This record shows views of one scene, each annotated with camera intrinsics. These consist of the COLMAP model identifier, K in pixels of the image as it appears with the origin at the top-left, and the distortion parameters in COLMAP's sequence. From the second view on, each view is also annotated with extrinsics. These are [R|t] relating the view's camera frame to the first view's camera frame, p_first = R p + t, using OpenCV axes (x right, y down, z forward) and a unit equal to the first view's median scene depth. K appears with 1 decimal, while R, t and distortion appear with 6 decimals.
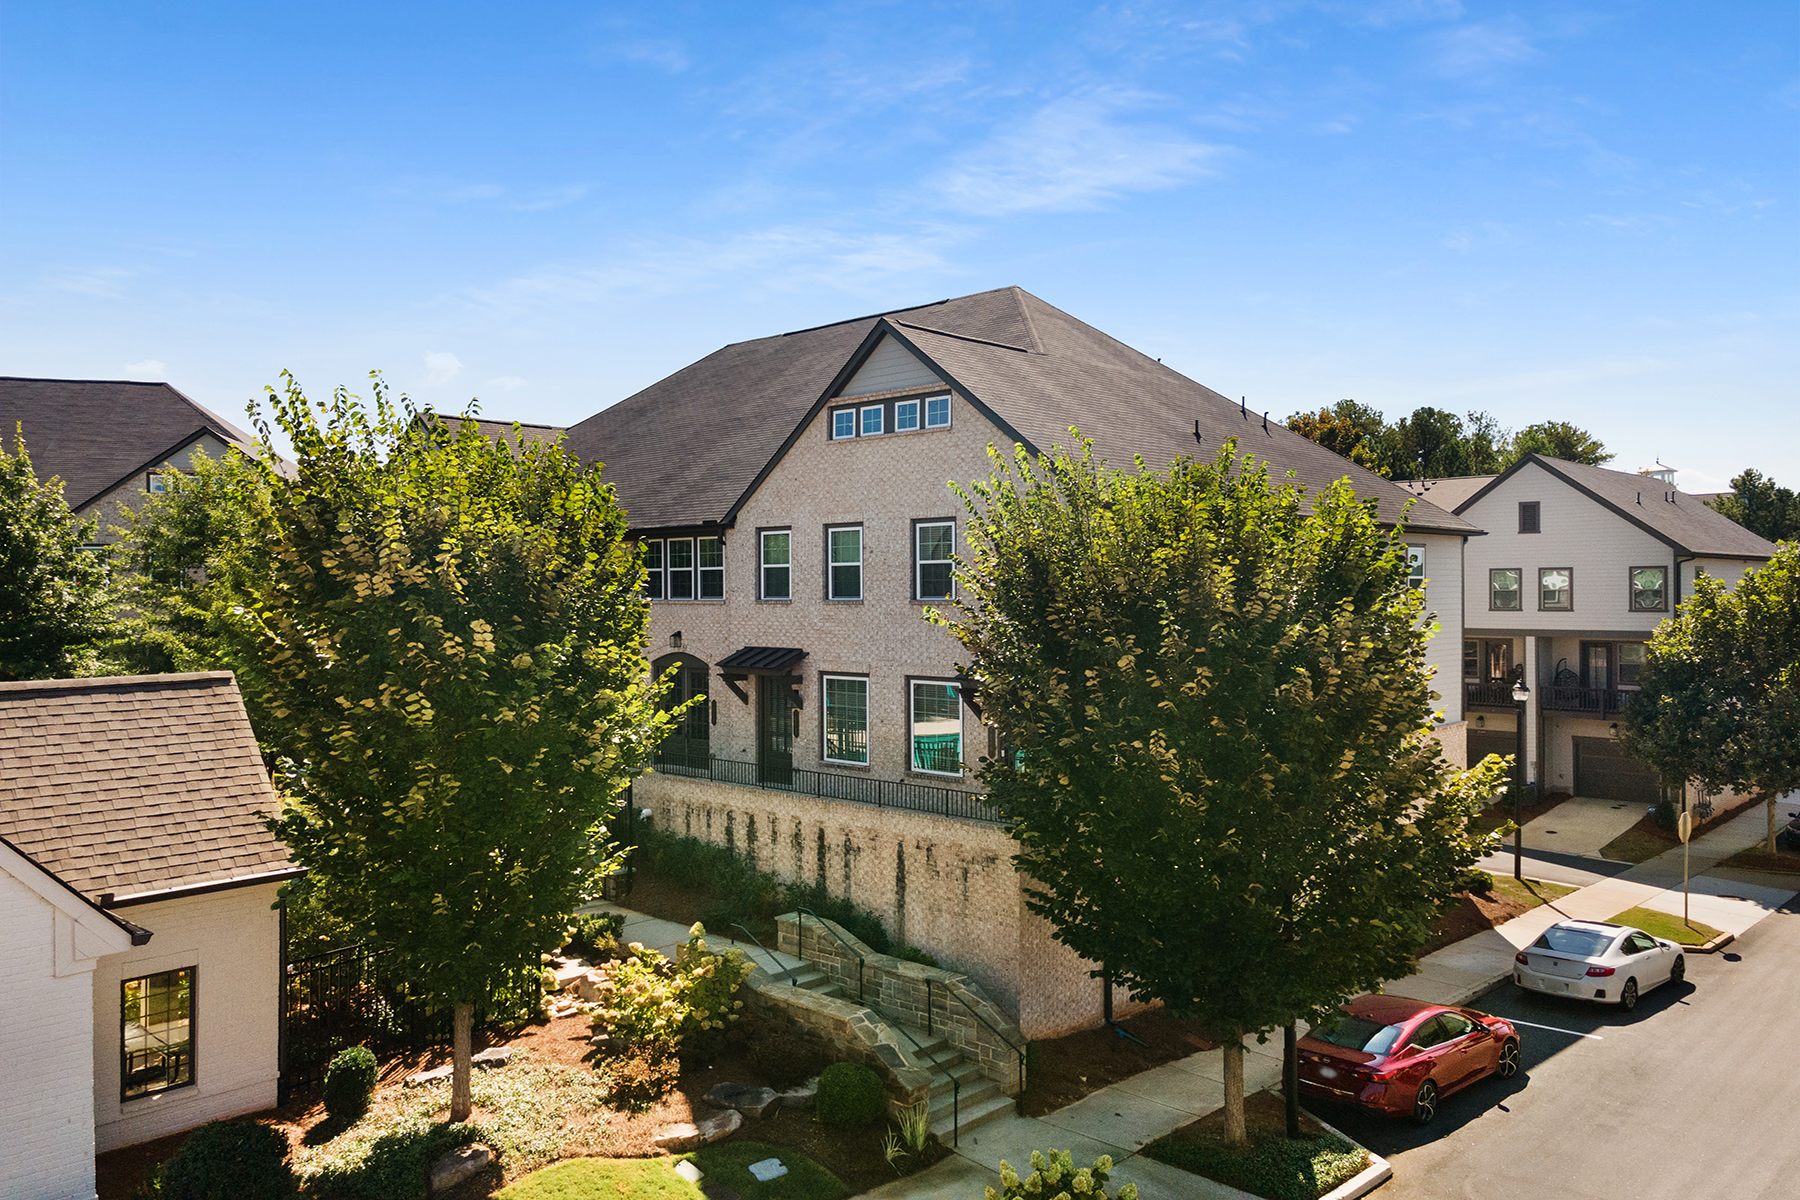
lens RADIAL K [[1284.6, 0, 900.0], [0, 1284.6, 600.0], [0, 0, 1]] dist [0.045659, -0.000444]
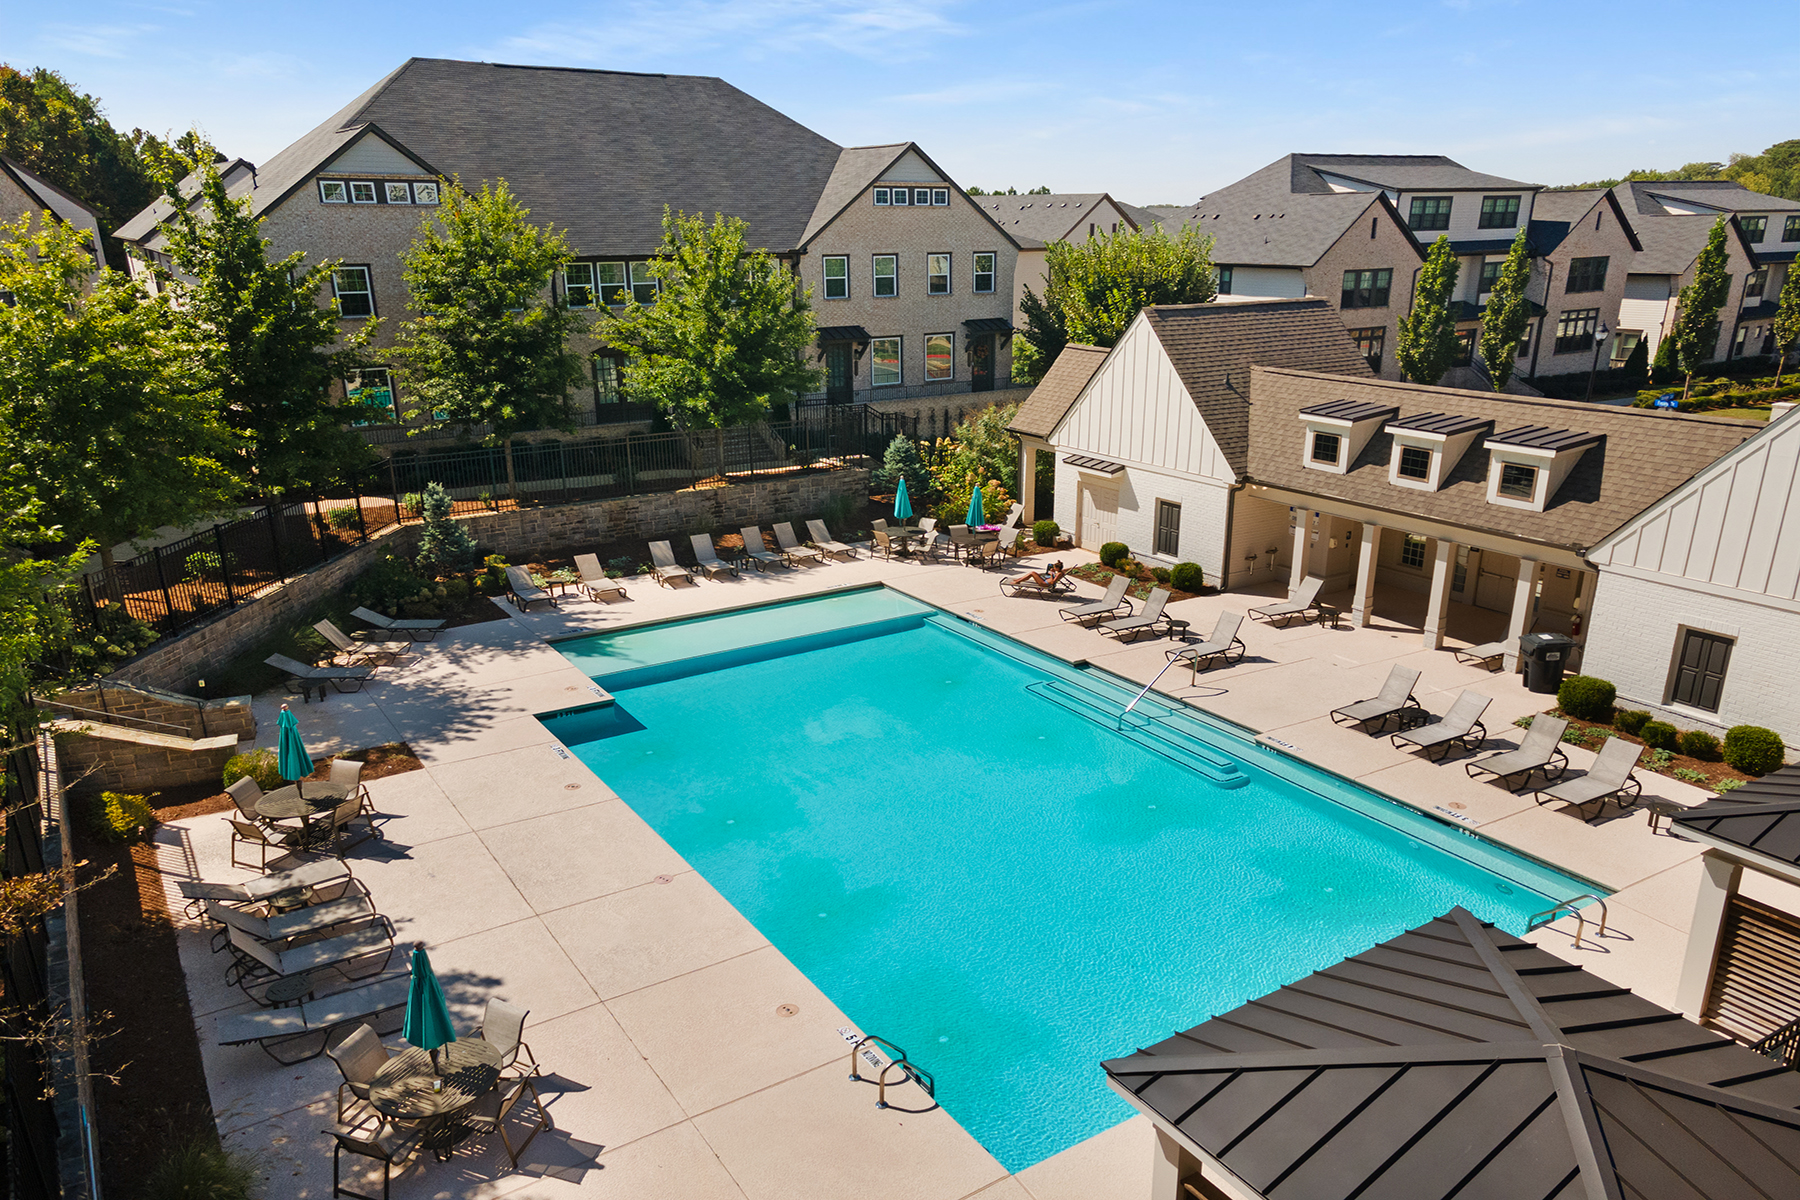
lens RADIAL K [[1284.6, 0, 900.0], [0, 1284.6, 600.0], [0, 0, 1]] dist [0.045659, -0.000444]
pose [[0.248795, -0.269455, 0.930320, -1.997518], [0.014970, 0.961477, 0.274476, -0.093596], [-0.968440, -0.054361, 0.243245, 0.524625]]
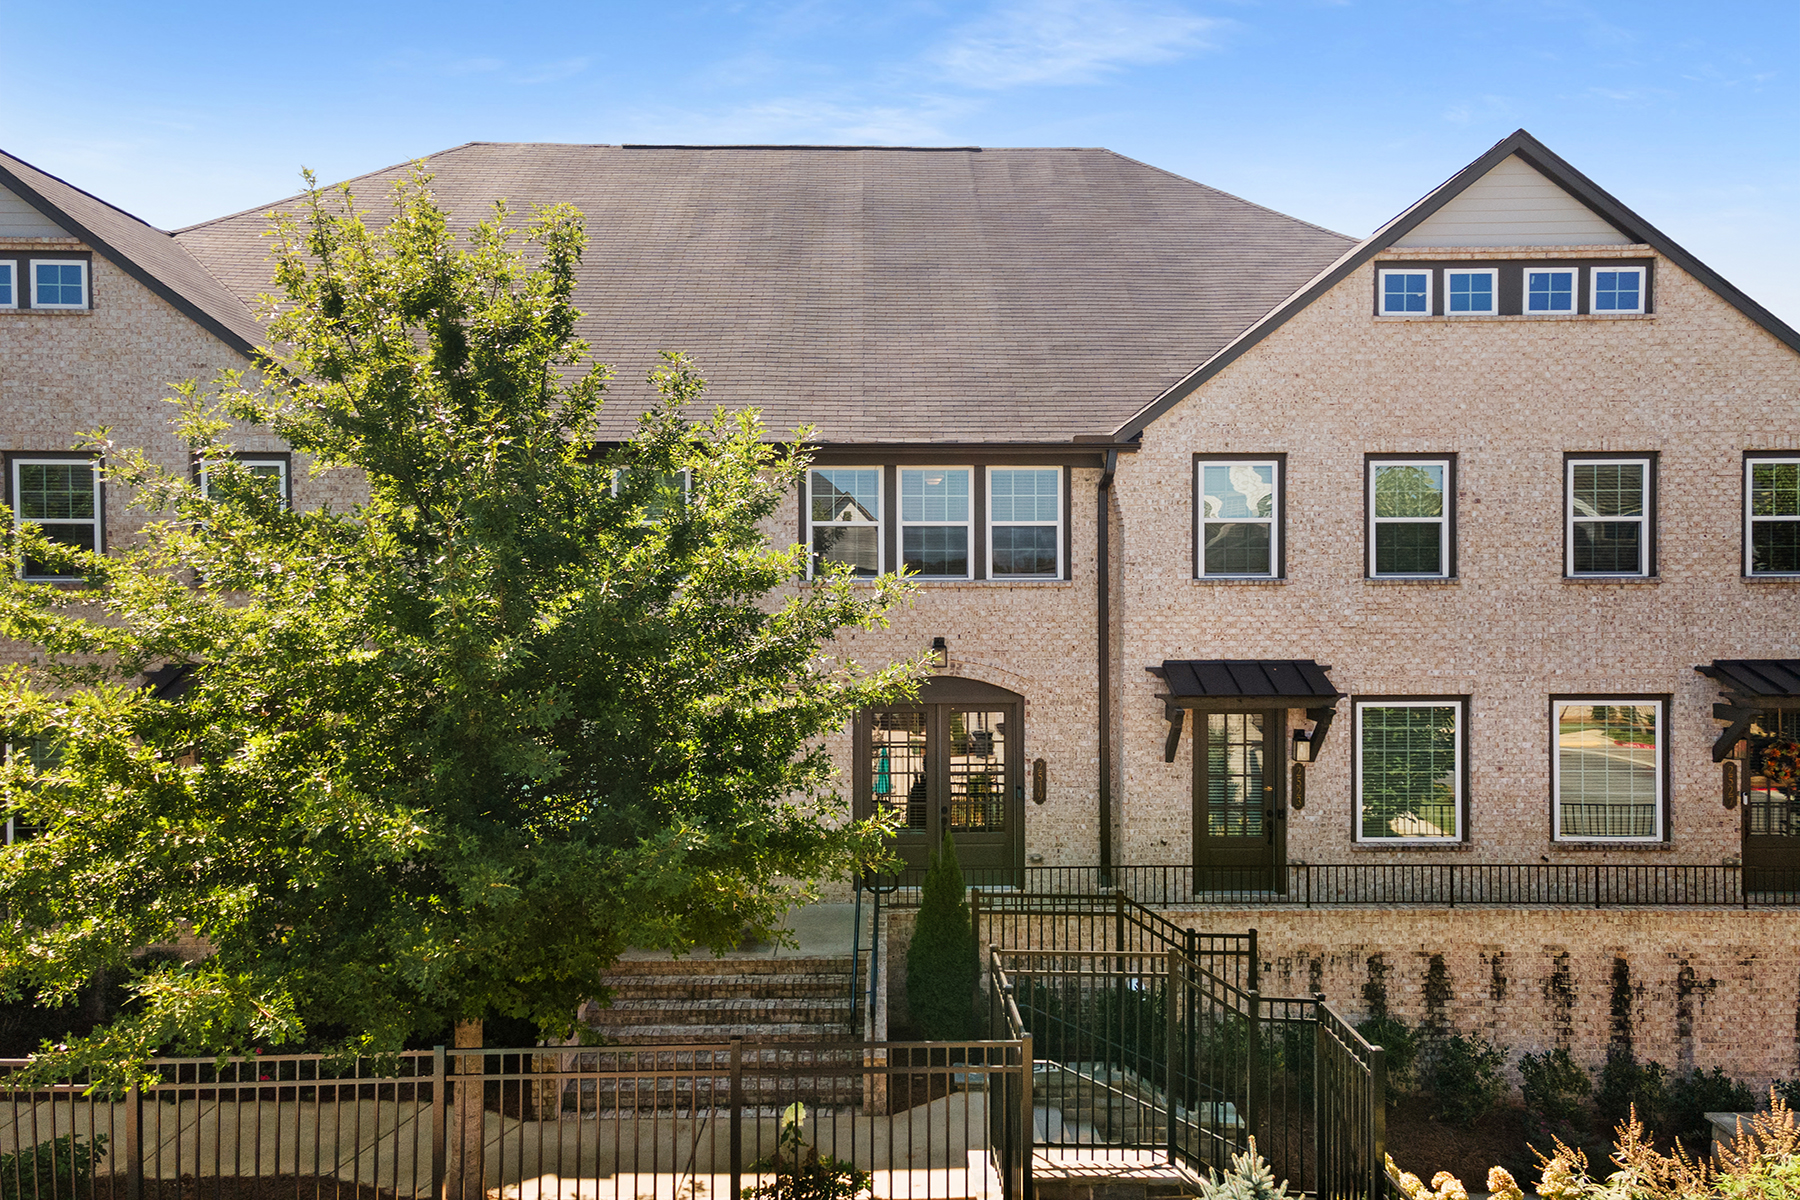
lens RADIAL K [[1425.6, 0, 894.1], [0, 1425.6, 576.7], [0, 0, 1]] dist [0.101617, -0.001986]
pose [[0.701544, -0.003572, 0.712617, -0.748523], [0.005159, 0.999987, -0.000067, -0.001908], [-0.712607, 0.003723, 0.701553, 0.724439]]
